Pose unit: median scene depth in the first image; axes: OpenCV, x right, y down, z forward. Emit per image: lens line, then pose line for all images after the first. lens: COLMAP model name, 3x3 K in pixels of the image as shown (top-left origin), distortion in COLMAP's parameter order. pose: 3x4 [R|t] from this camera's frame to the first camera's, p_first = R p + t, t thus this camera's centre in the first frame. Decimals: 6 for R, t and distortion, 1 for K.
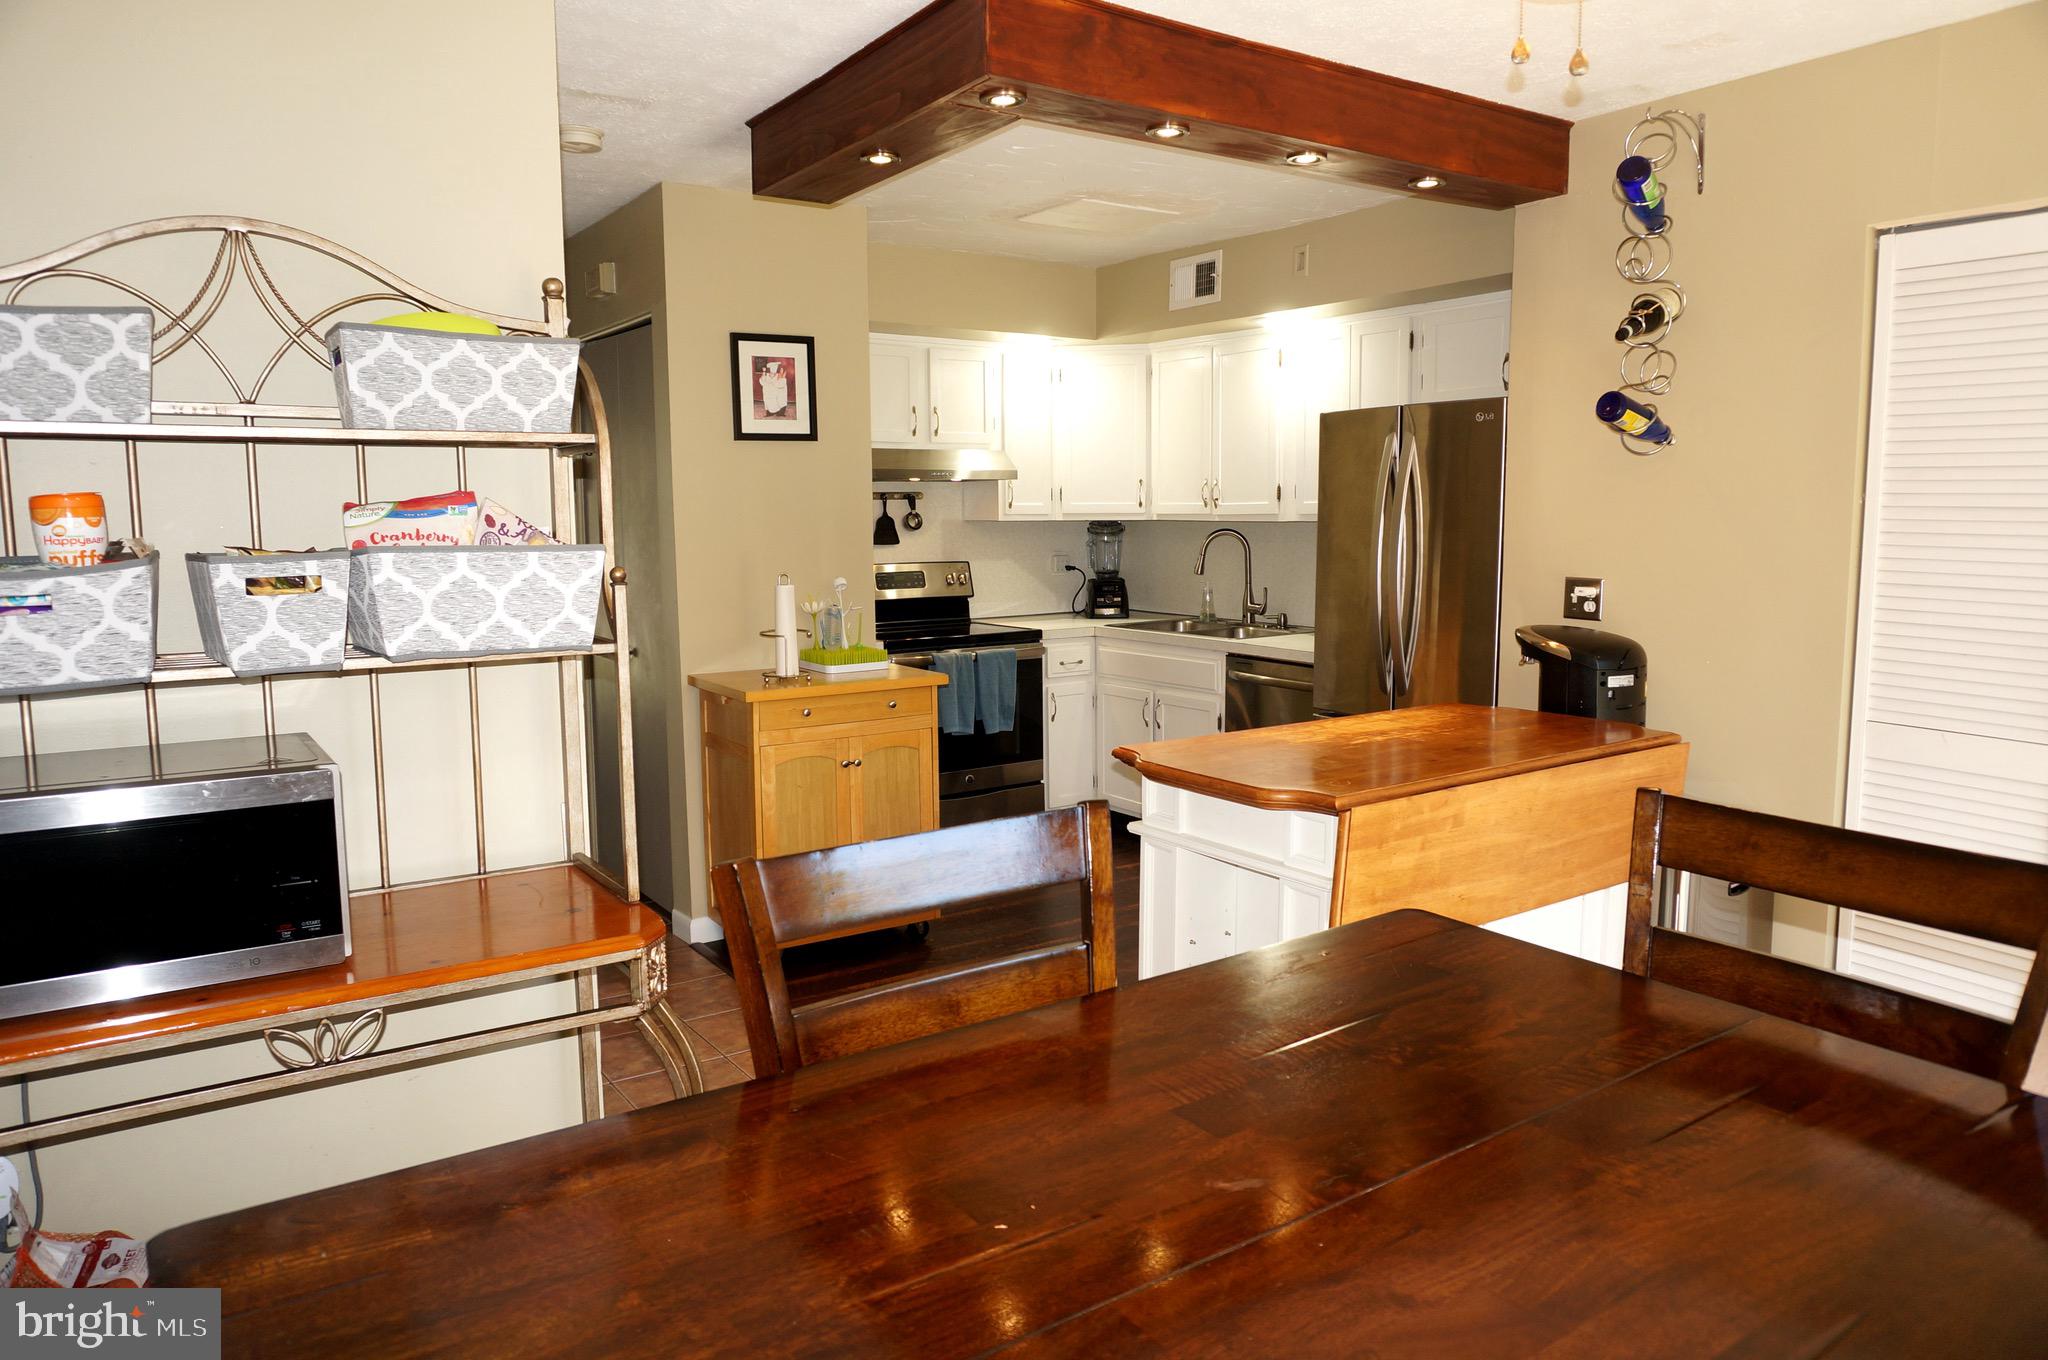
lens RADIAL K [[1381.7, 0, 1025.3], [0, 1381.7, 682.5], [0, 0, 1]] dist [-0.039985, 0.028444]
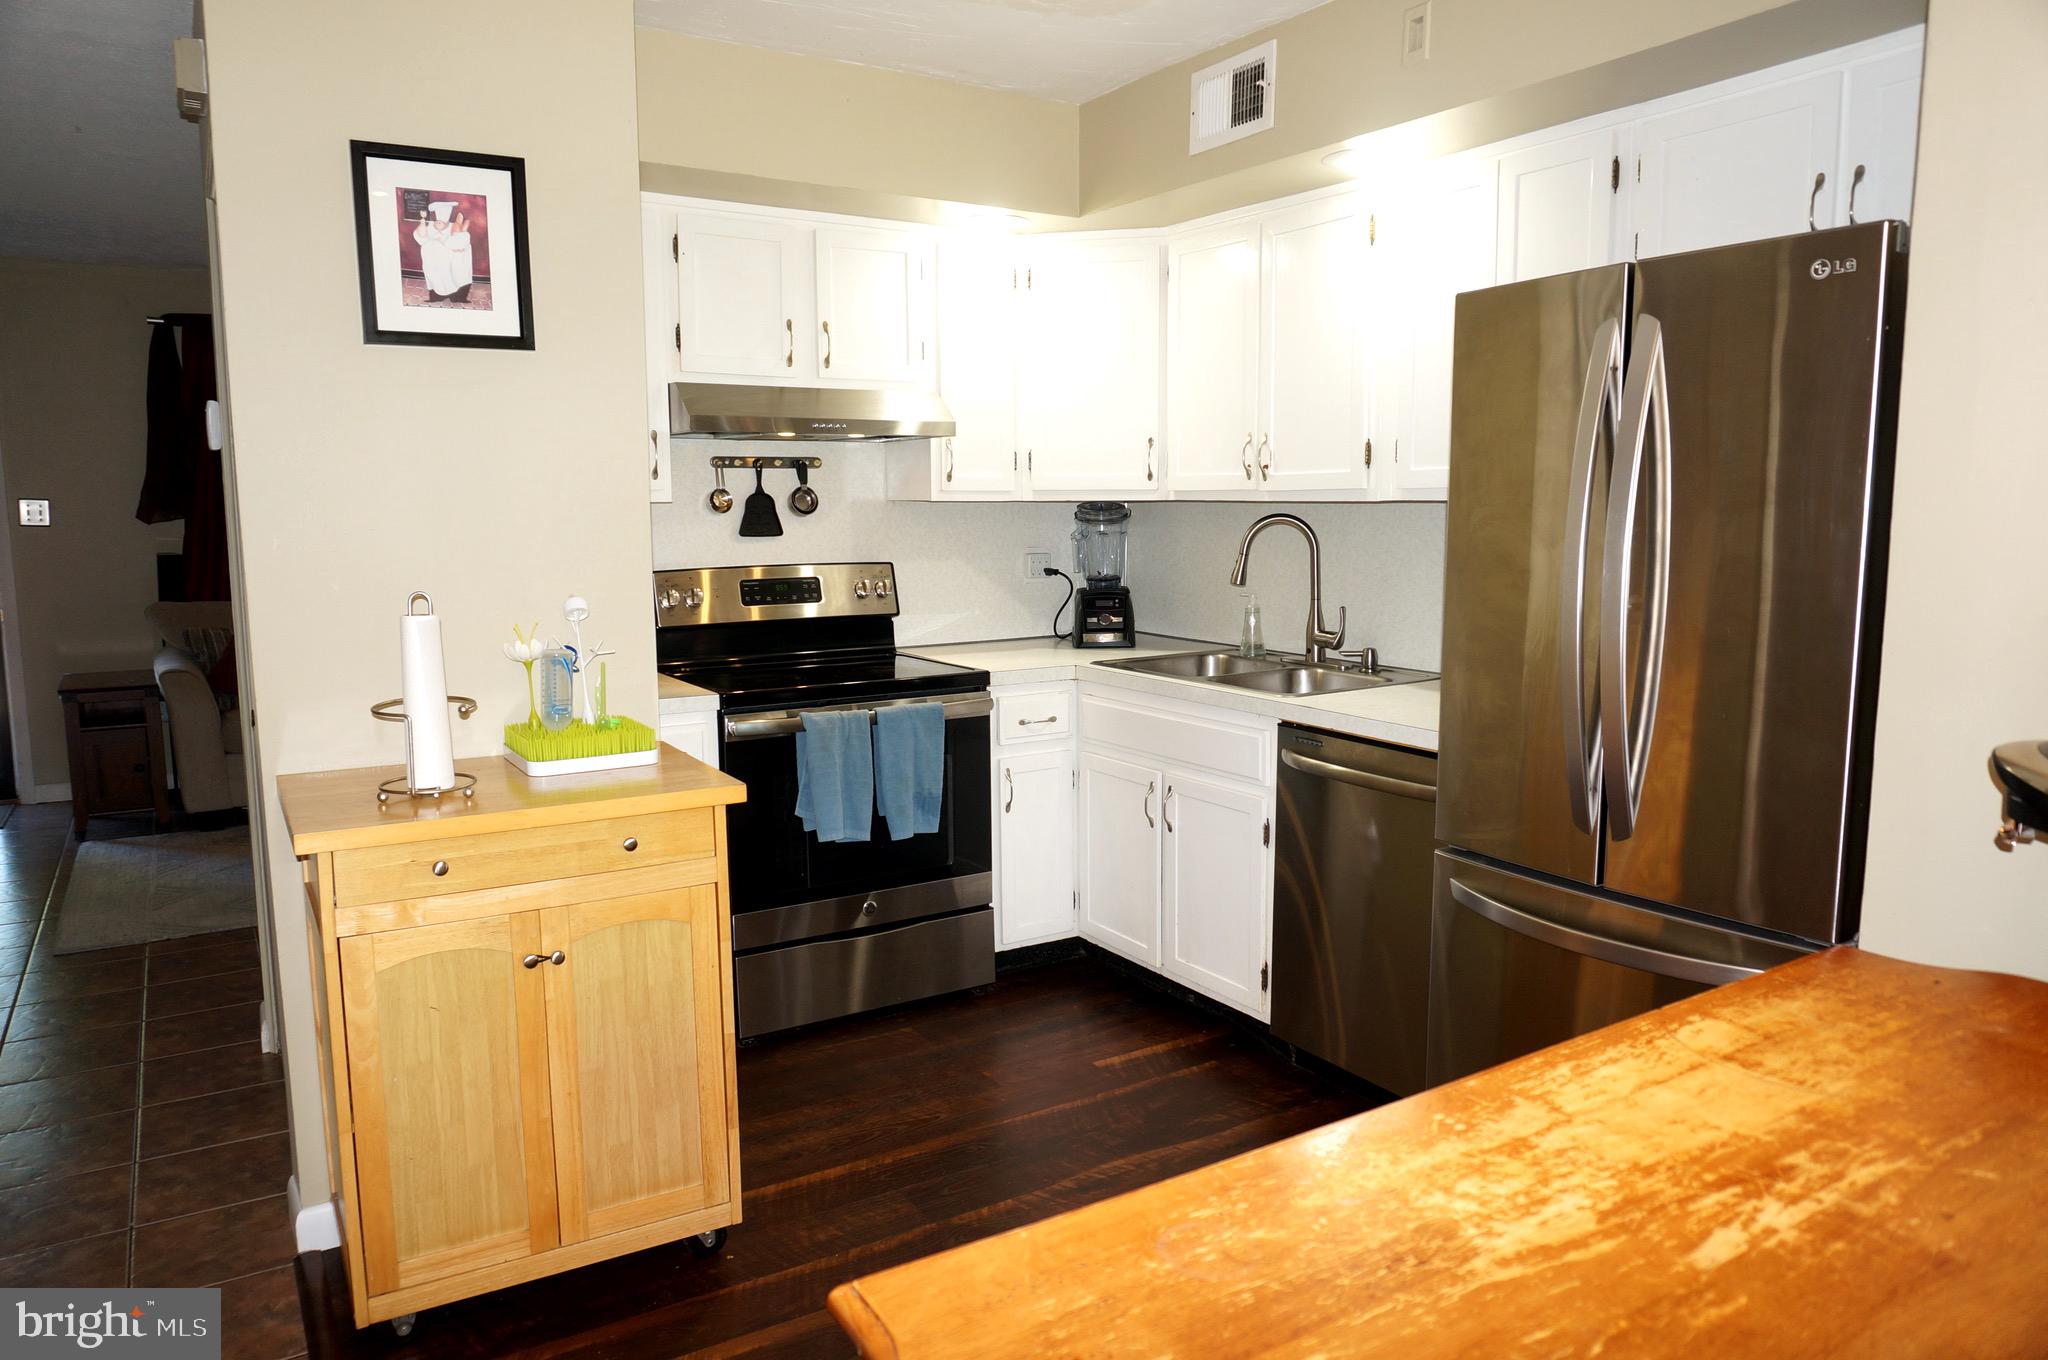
lens RADIAL K [[1381.7, 0, 1022.1], [0, 1381.7, 676.5], [0, 0, 1]] dist [-0.039985, 0.028444]
pose [[0.998995, 0.008197, -0.044066, 0.057224], [-0.008121, 0.999965, 0.001905, -0.038075], [0.044080, -0.001545, 0.999027, 0.374679]]
